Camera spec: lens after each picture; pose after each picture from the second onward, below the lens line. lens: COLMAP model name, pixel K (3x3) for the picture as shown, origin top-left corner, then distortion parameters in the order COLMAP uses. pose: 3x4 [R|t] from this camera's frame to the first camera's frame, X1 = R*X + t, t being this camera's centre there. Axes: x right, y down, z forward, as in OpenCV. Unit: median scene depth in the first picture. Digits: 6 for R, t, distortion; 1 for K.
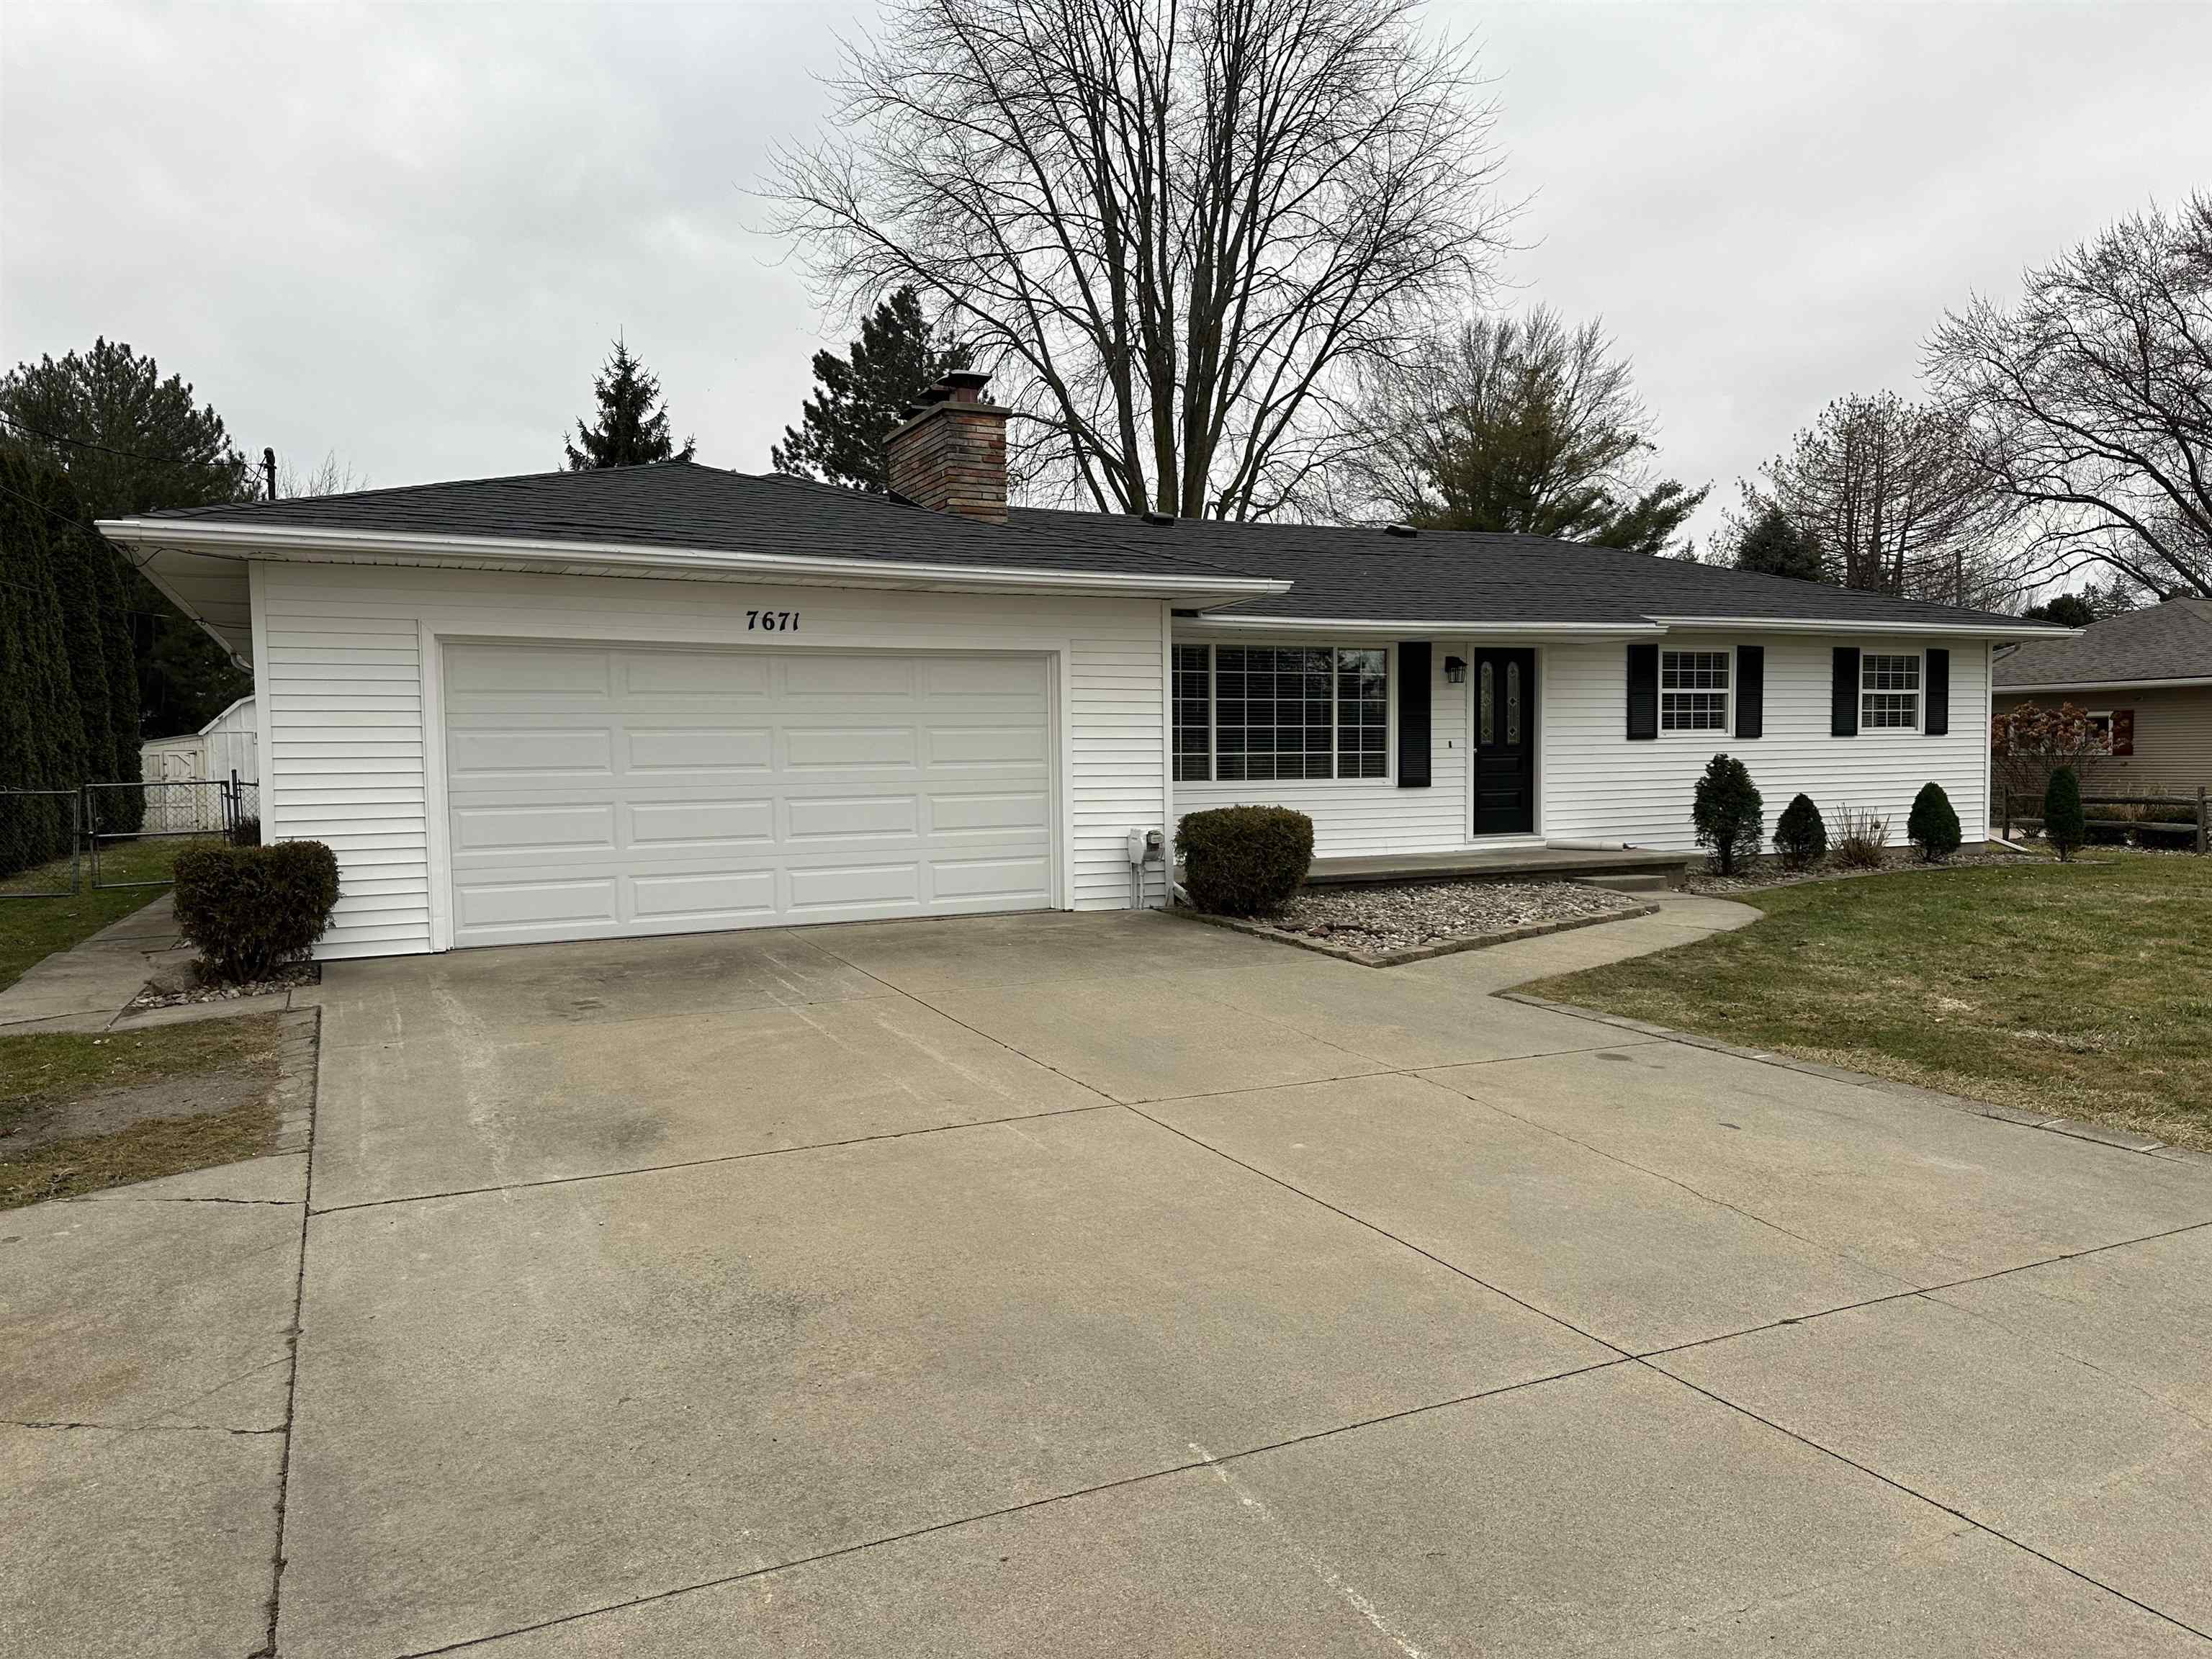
lens RADIAL K [[1570.4, 0, 1108.6], [0, 1570.4, 822.6], [0, 0, 1]] dist [0.029572, -0.007227]
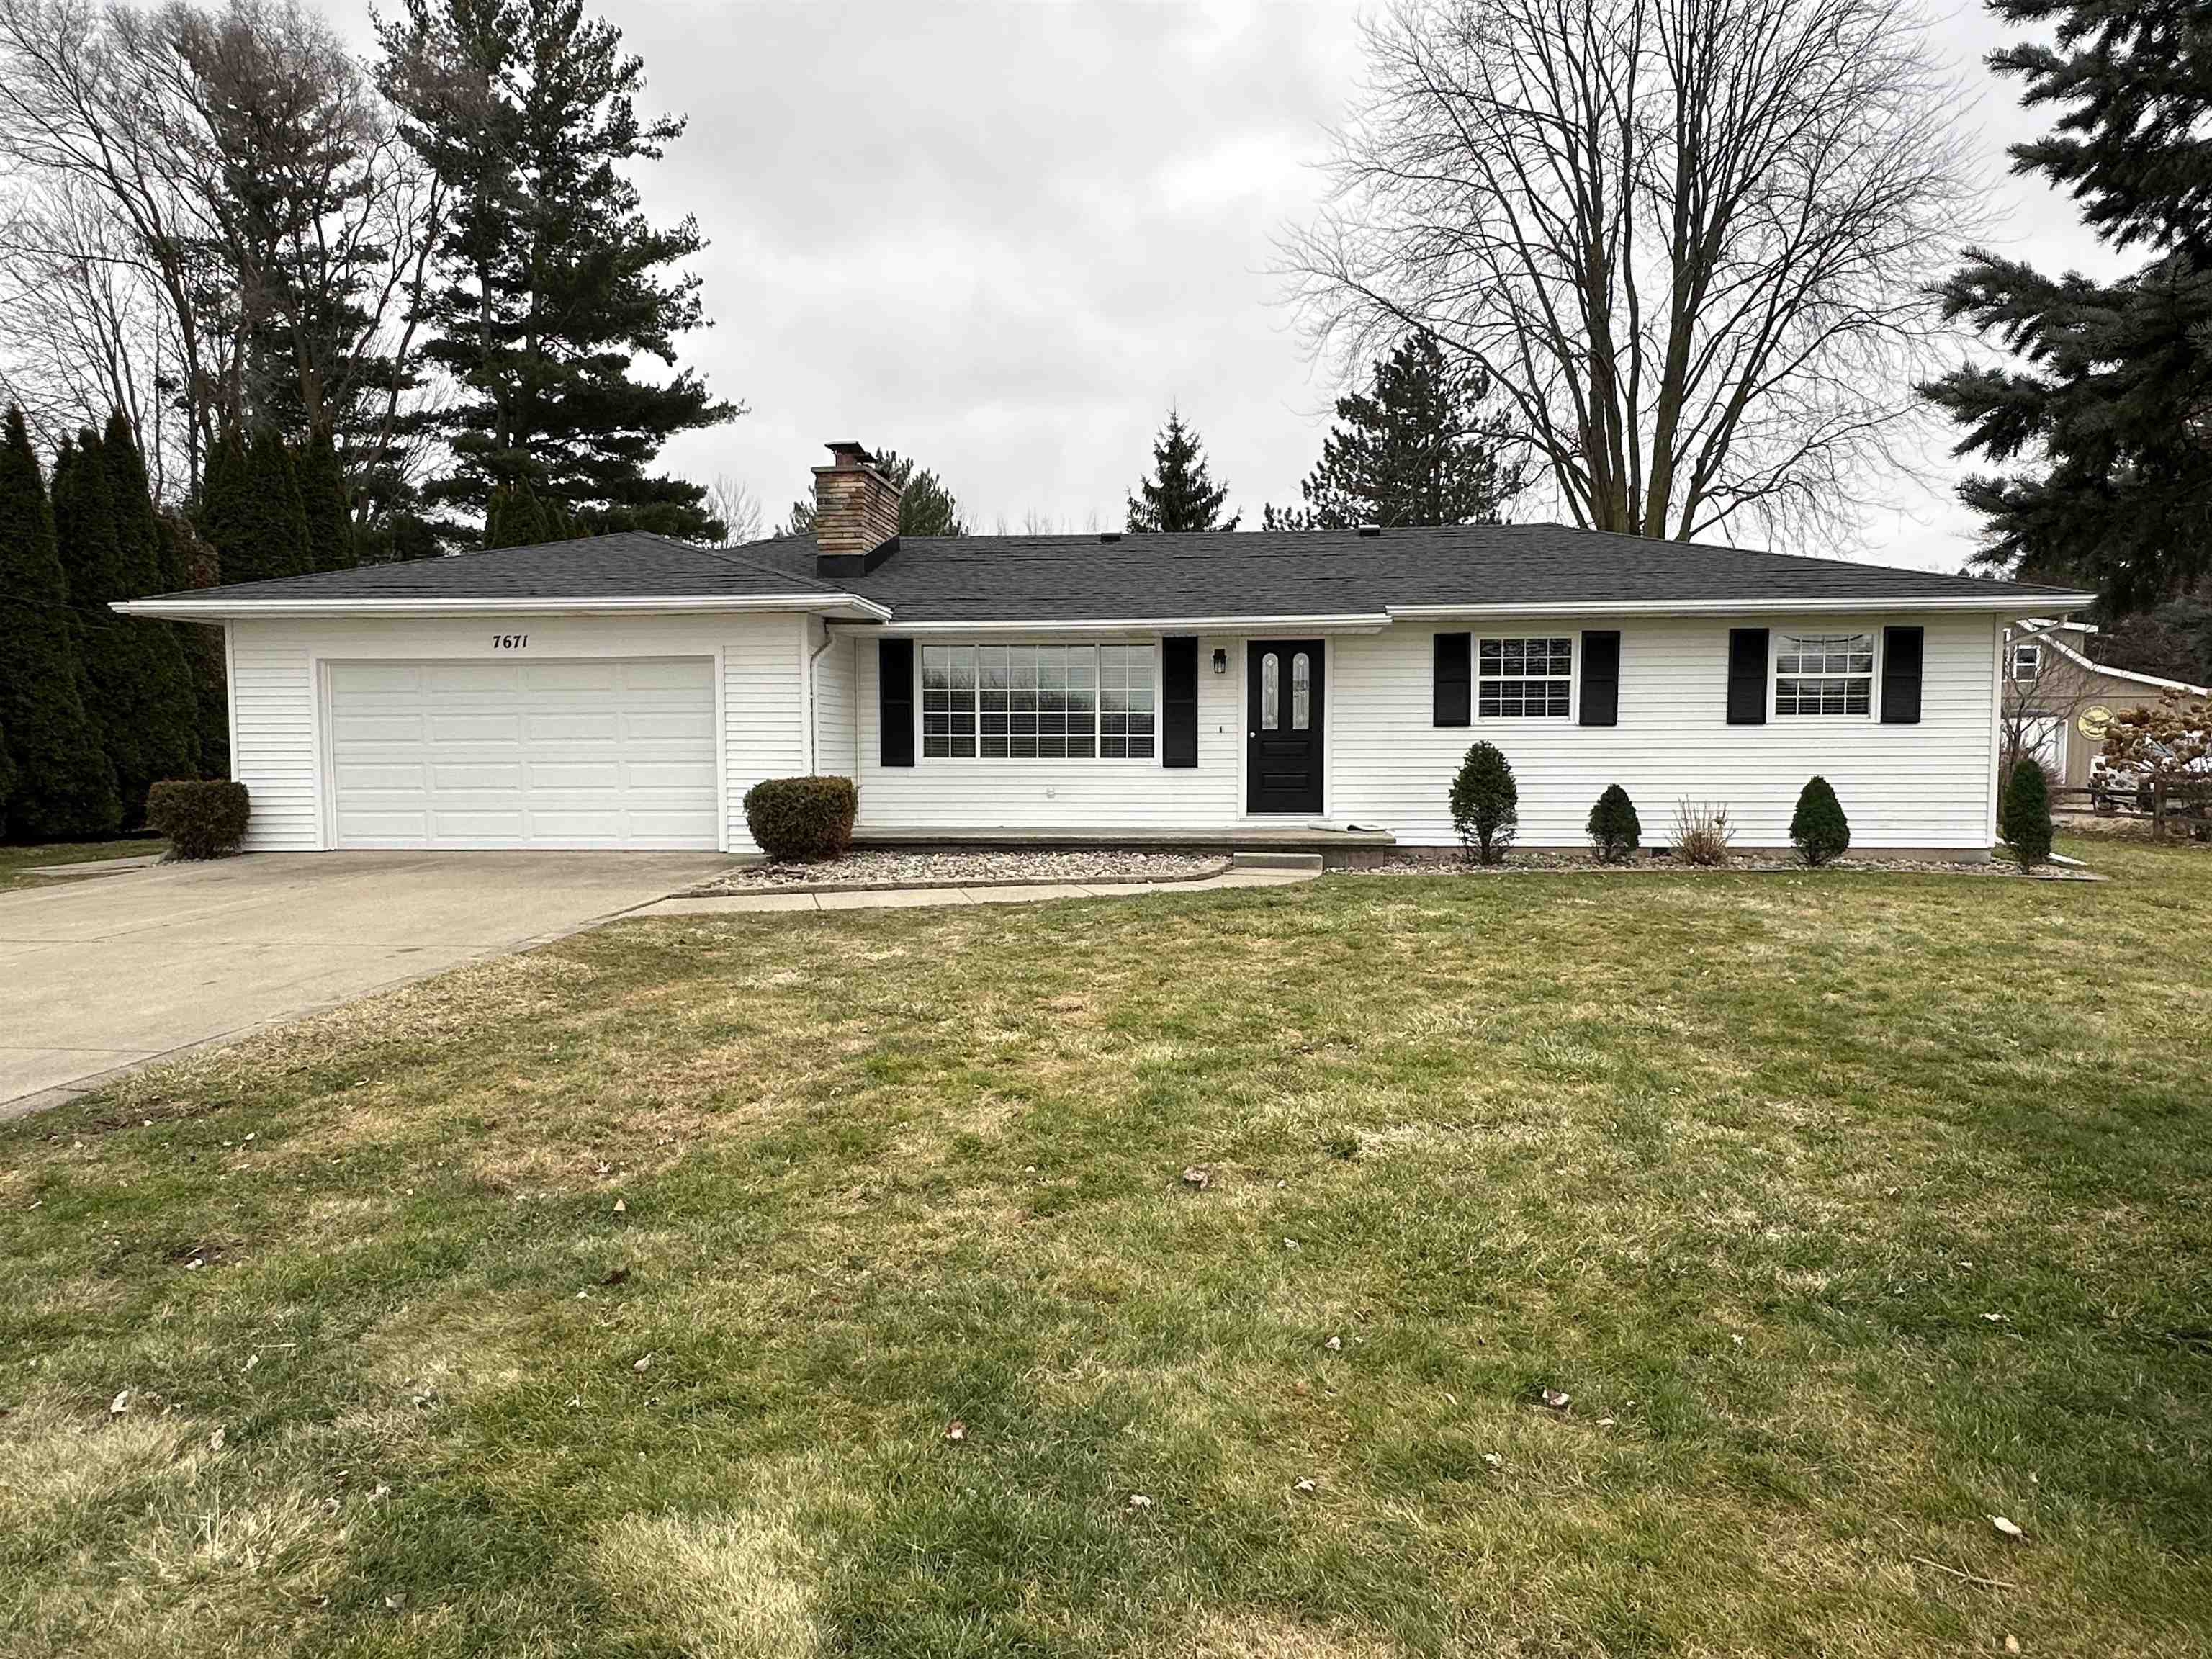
lens RADIAL K [[1326.4, 0, 1107.8], [0, 1326.4, 843.8], [0, 0, 1]] dist [0.005890, -0.000340]
pose [[0.846735, 0.052122, -0.529456, 0.633119], [-0.032479, 0.998397, 0.046343, -0.009943], [0.531023, -0.022044, 0.847071, 0.161537]]
